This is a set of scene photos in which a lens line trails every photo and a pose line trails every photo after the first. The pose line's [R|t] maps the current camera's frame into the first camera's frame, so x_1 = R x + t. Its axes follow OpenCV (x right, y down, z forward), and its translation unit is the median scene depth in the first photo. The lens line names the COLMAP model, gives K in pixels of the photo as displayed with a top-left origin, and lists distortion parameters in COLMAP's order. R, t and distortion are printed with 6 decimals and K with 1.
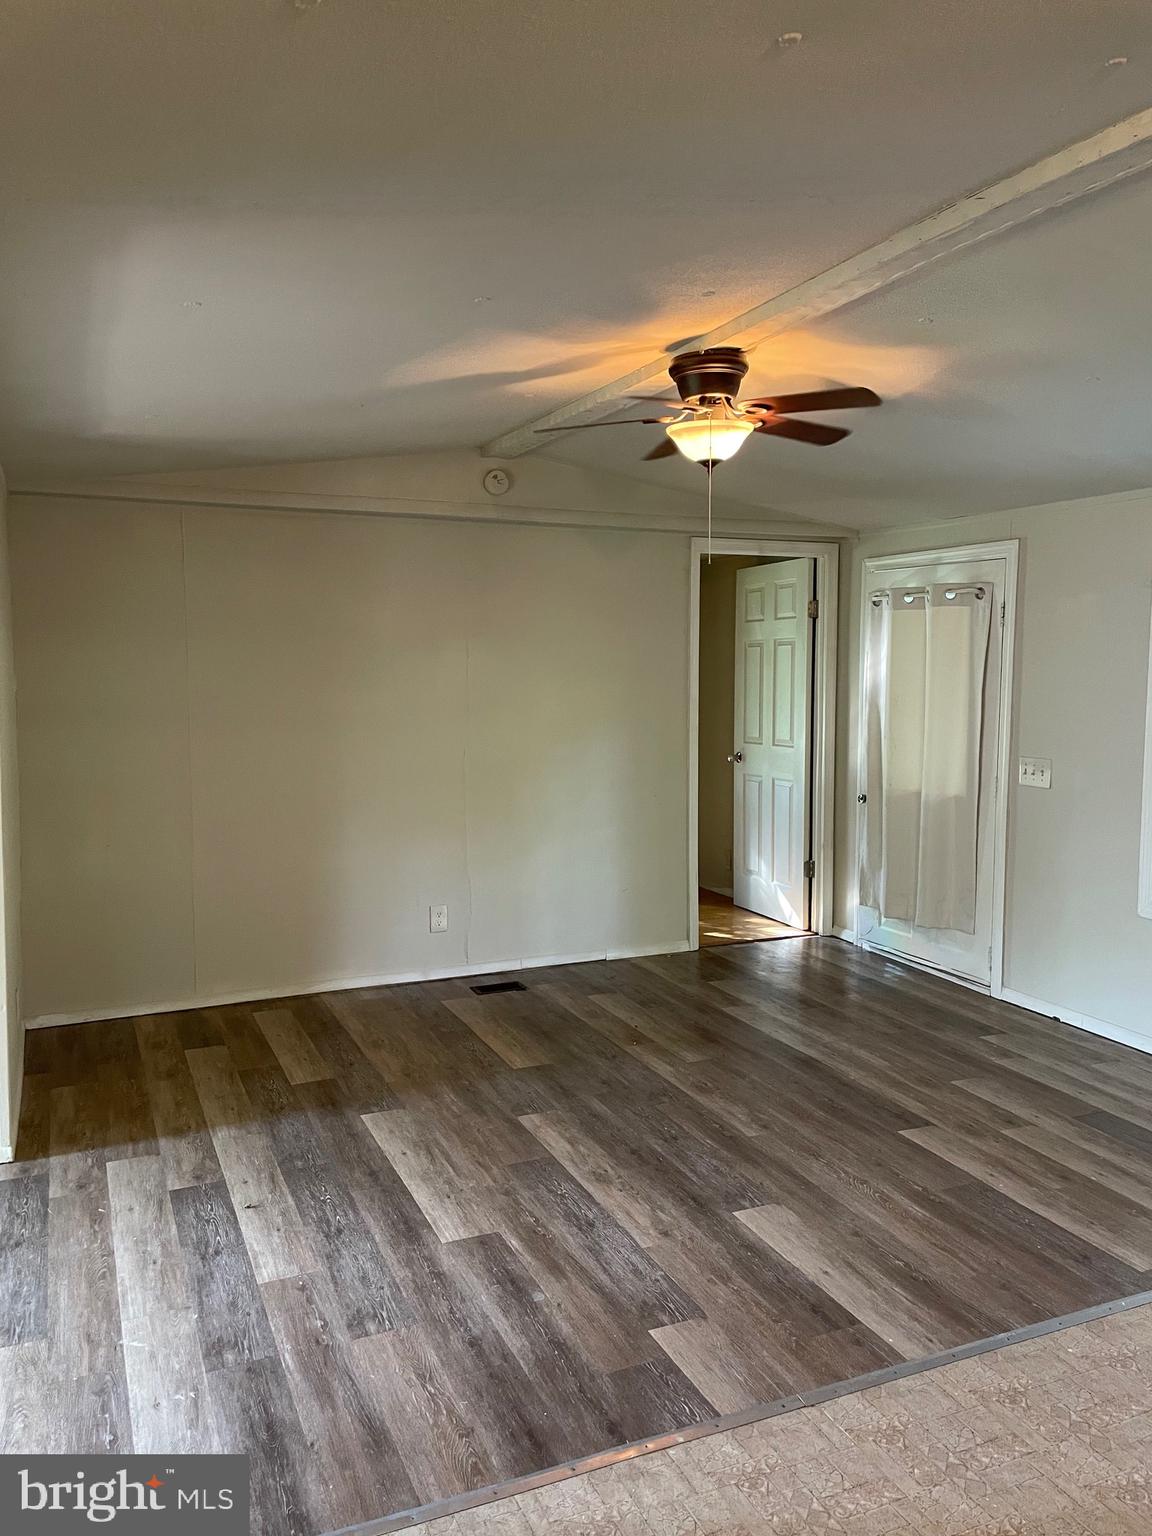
lens RADIAL K [[1158.9, 0, 581.1], [0, 1158.9, 763.0], [0, 0, 1]] dist [0.021039, -0.028328]
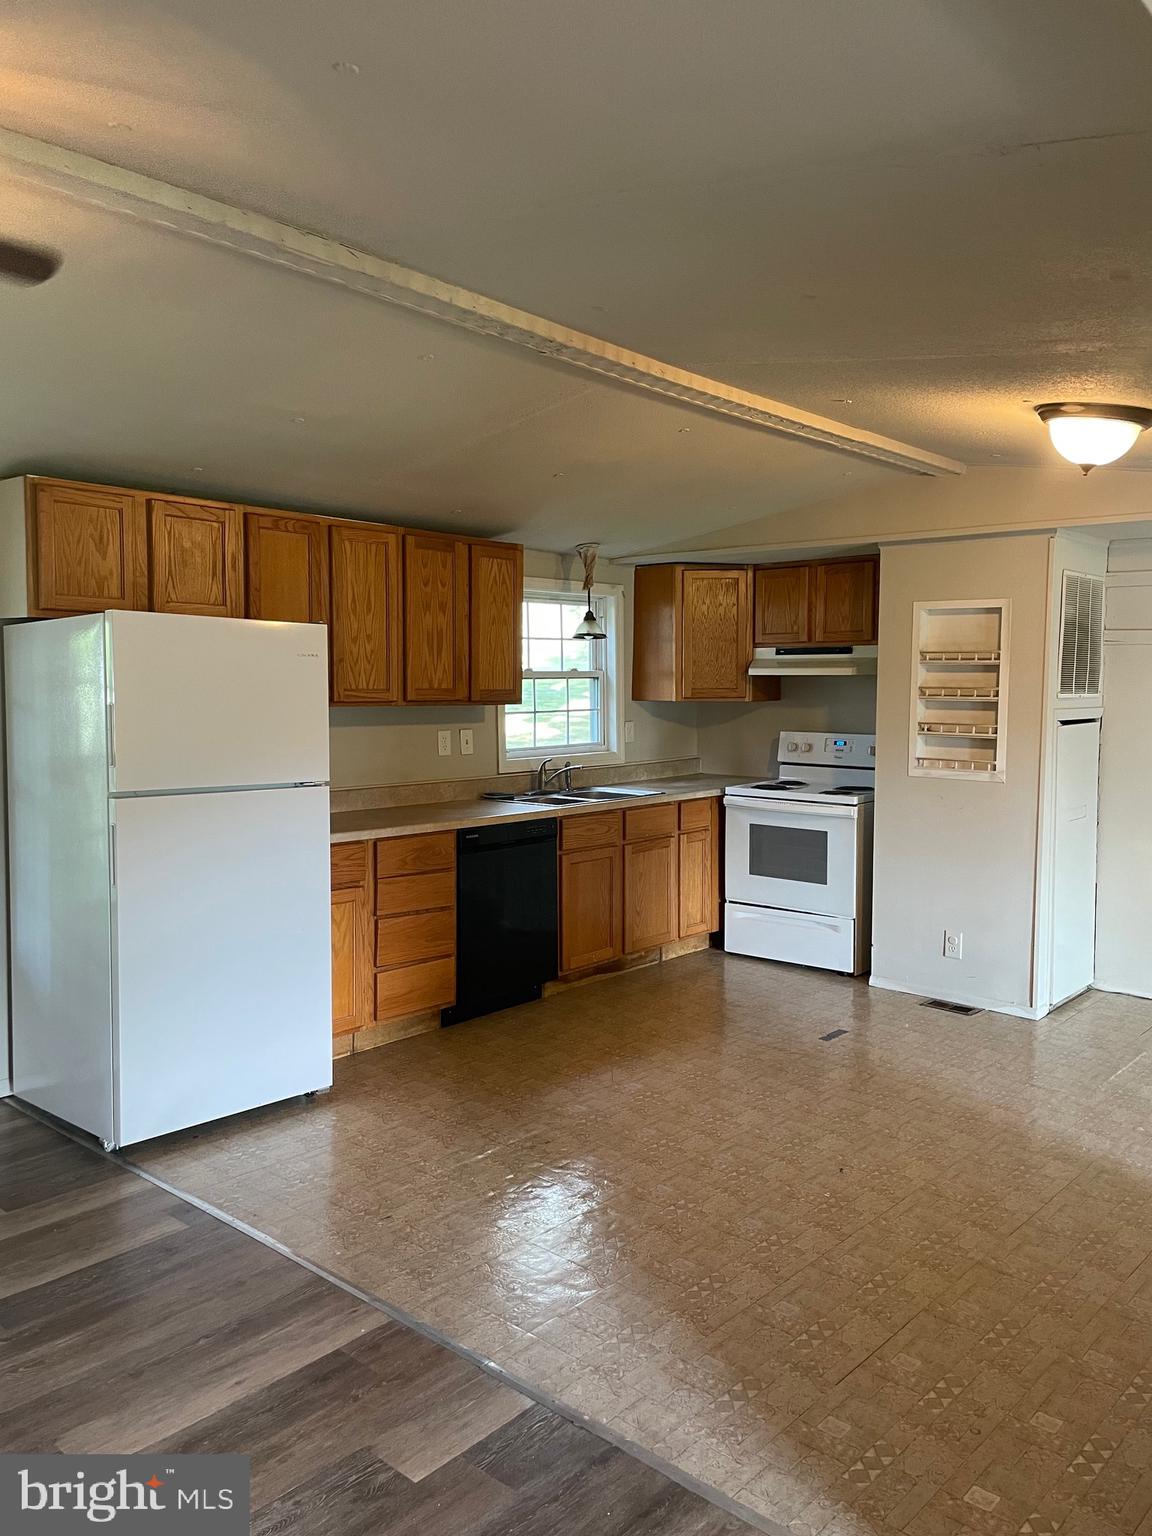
lens RADIAL K [[1158.9, 0, 583.1], [0, 1158.9, 763.4], [0, 0, 1]] dist [0.021039, -0.028328]
pose [[-0.426044, -0.066596, 0.902248, -0.595410], [0.071405, 0.991701, 0.106916, -0.081283], [-0.901880, 0.109976, -0.417752, 1.003560]]
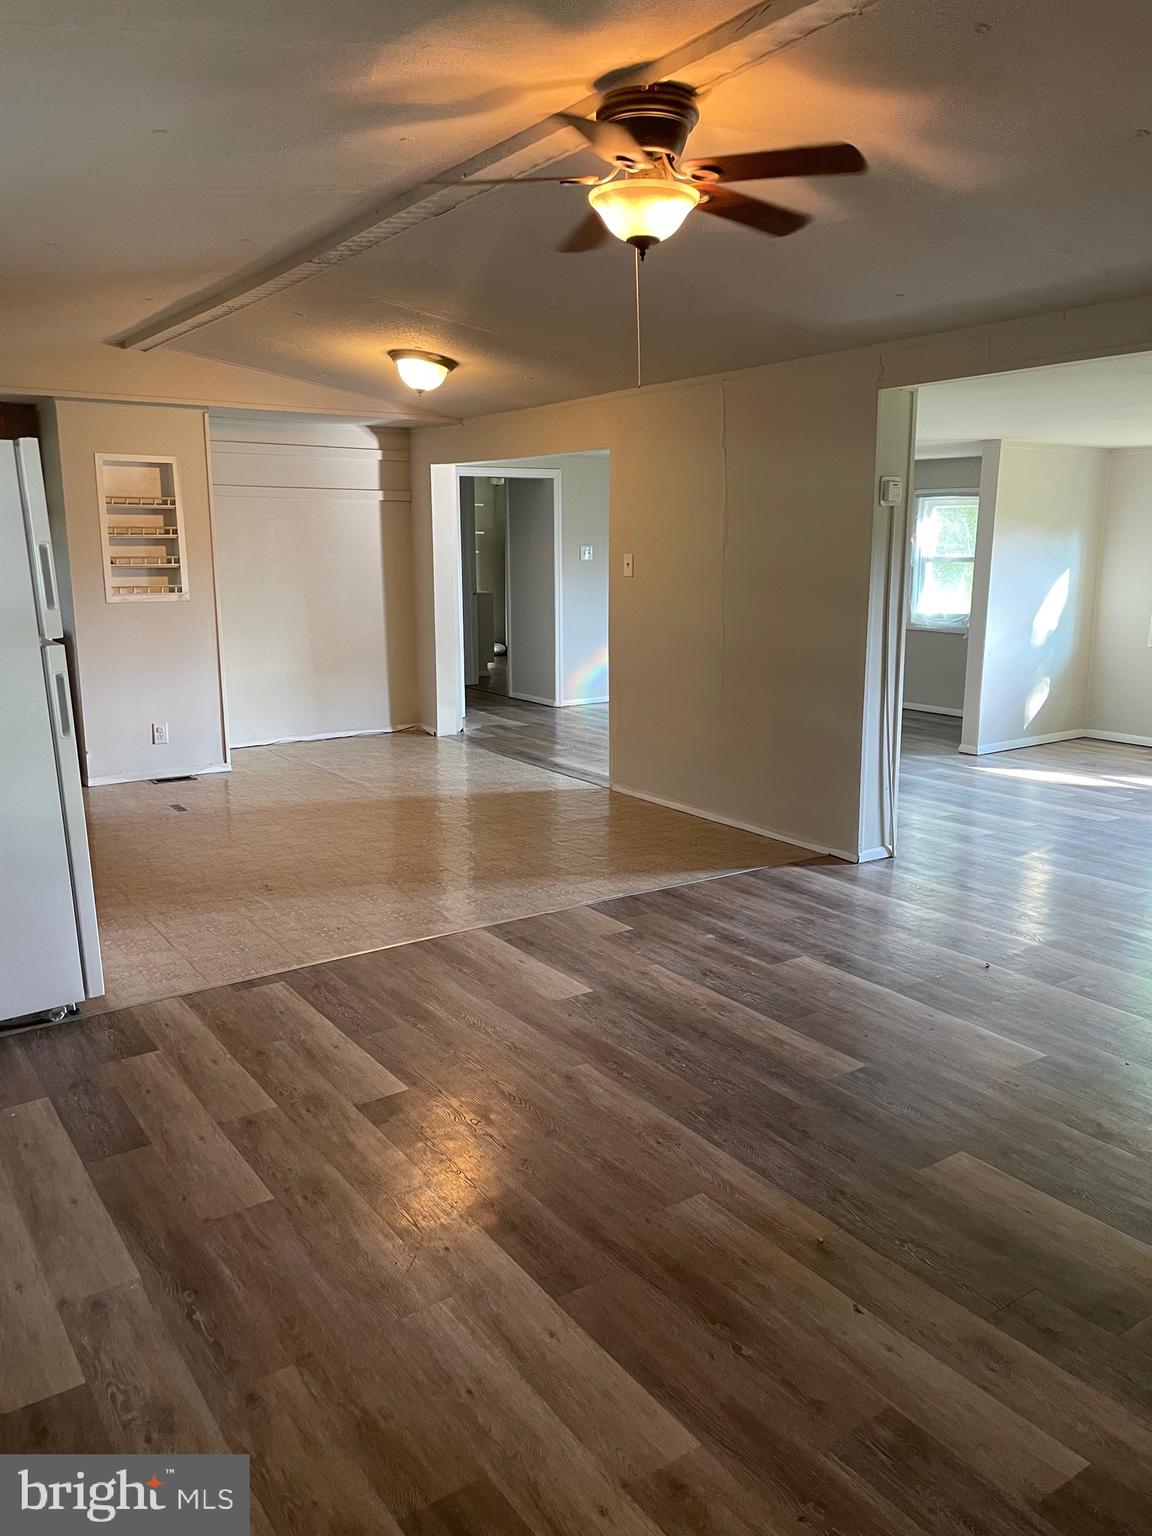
lens RADIAL K [[1158.9, 0, 581.8], [0, 1158.9, 775.6], [0, 0, 1]] dist [0.021039, -0.028328]
pose [[-0.983084, 0.041073, -0.178488, 0.349959], [-0.012107, 0.957826, 0.287094, -0.157229], [0.182752, 0.284399, -0.941126, 2.089389]]
